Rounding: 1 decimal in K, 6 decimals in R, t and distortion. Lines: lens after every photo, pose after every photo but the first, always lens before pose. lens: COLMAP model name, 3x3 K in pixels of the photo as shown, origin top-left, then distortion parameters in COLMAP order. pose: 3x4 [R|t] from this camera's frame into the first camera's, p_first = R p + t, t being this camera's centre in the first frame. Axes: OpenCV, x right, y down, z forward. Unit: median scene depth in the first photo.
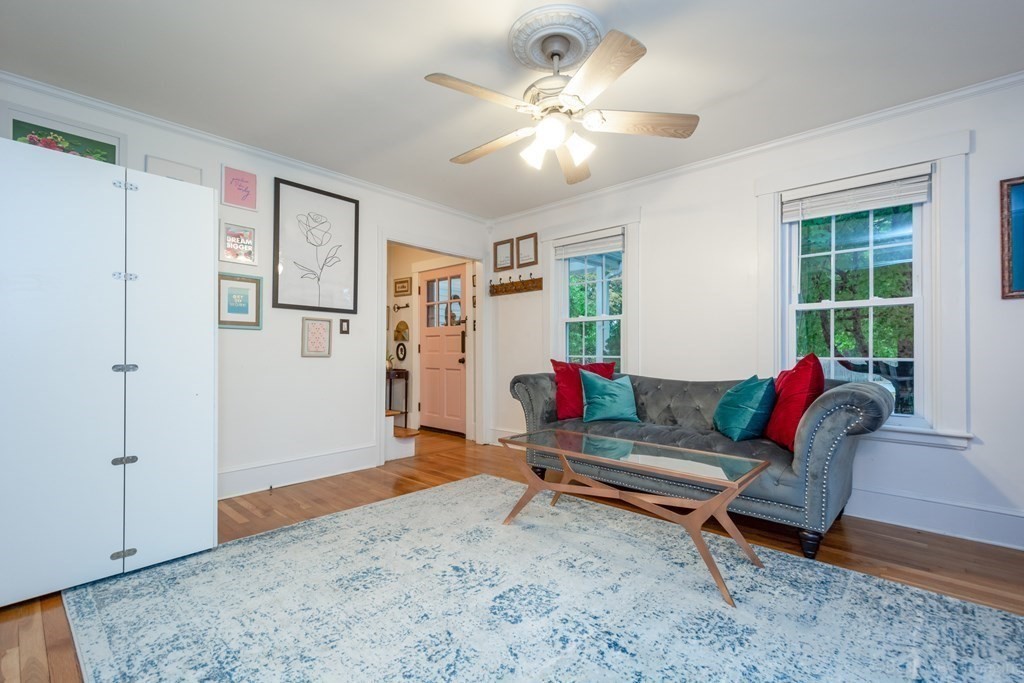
lens RADIAL K [[454.0, 0, 520.9], [0, 454.0, 352.1], [0, 0, 1]] dist [0.018362, -0.003480]
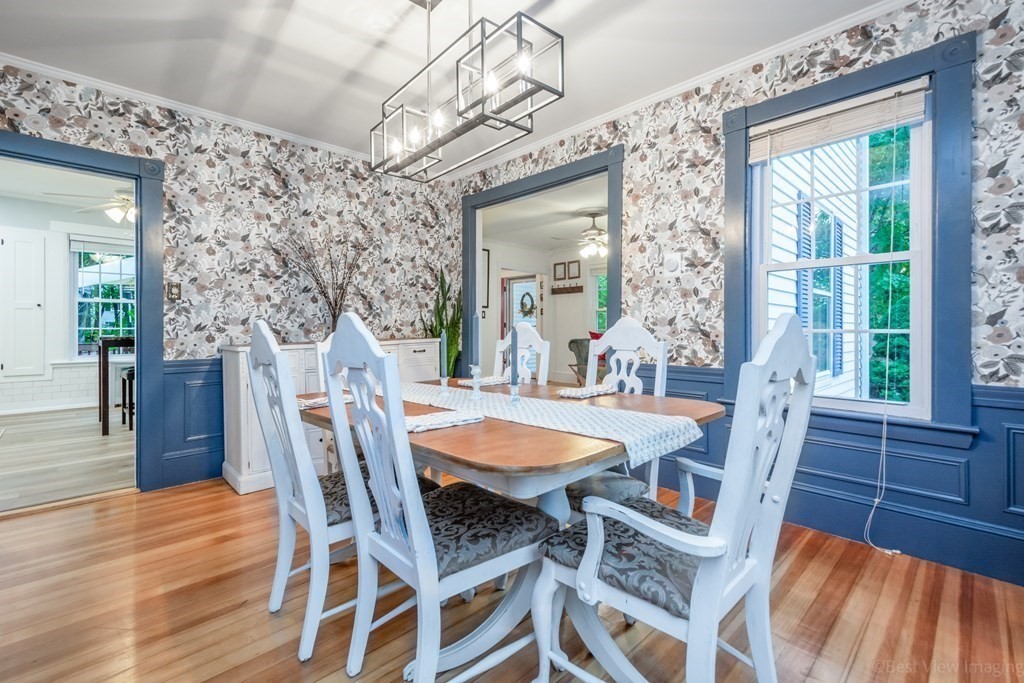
lens RADIAL K [[454.0, 0, 504.0], [0, 454.0, 327.0], [0, 0, 1]] dist [0.018362, -0.003480]
pose [[0.996033, -0.000024, -0.088990, -0.099550], [-0.000082, 0.999999, -0.001184, -0.000666], [0.088990, 0.001187, 0.996032, -0.765965]]
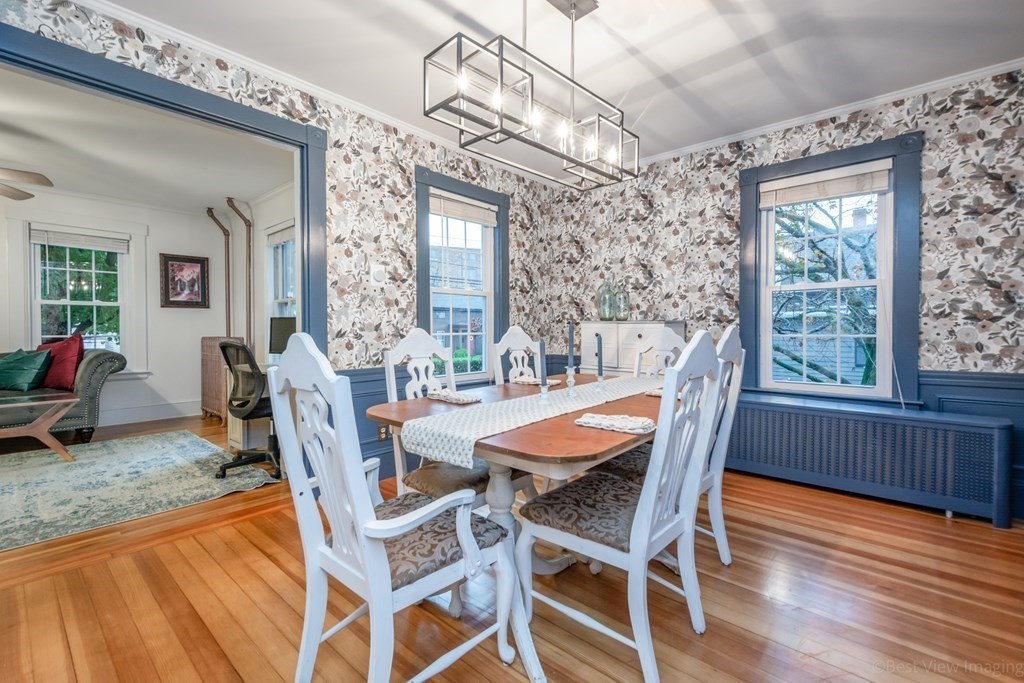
lens RADIAL K [[454.0, 0, 512.8], [0, 454.0, 335.9], [0, 0, 1]] dist [0.018362, -0.003480]
pose [[-0.001447, -0.019365, 0.999811, -0.584938], [0.002575, 0.999809, 0.019369, -0.008690], [-0.999996, 0.002602, -0.001397, -0.344119]]
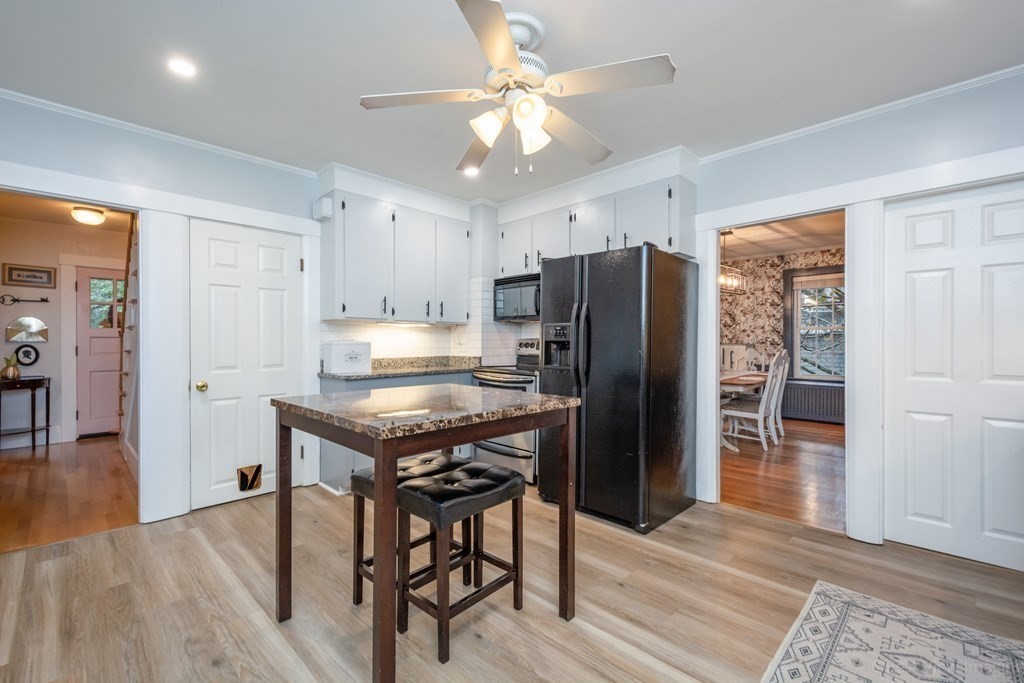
lens RADIAL K [[454.0, 0, 513.7], [0, 454.0, 339.9], [0, 0, 1]] dist [0.018362, -0.003480]
pose [[0.046594, -0.000669, 0.998914, -1.416232], [0.001647, 0.999998, 0.000593, -0.036809], [-0.998913, 0.001617, 0.046595, 0.120442]]
